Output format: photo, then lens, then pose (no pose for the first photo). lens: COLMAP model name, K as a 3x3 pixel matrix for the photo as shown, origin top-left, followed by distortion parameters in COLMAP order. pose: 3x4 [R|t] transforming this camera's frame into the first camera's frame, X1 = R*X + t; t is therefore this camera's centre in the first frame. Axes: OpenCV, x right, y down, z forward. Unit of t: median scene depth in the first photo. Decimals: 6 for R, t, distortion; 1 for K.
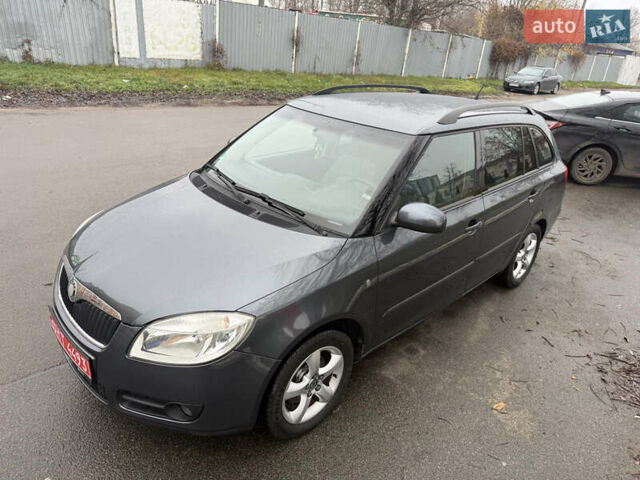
lens RADIAL K [[456.8, 0, 317.3], [0, 456.8, 244.9], [0, 0, 1]] dist [0.018758, -0.030639]
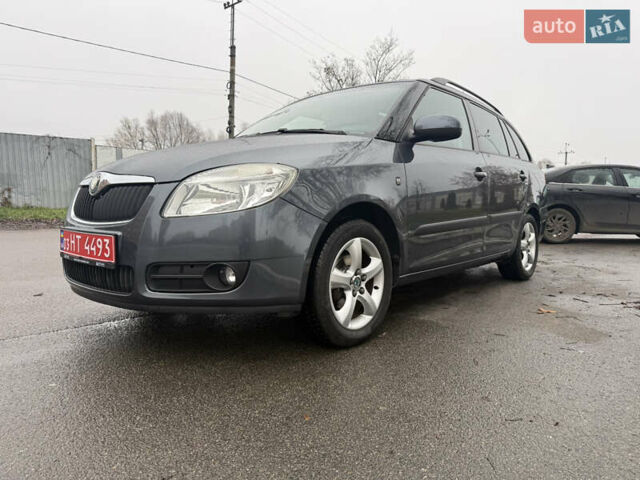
lens RADIAL K [[456.8, 0, 316.8], [0, 456.8, 238.7], [0, 0, 1]] dist [0.018758, -0.030639]
pose [[0.993759, -0.074881, 0.082676, -0.051552], [0.098910, 0.934200, -0.342765, 0.173100], [-0.051570, 0.348804, 0.935776, 0.041554]]
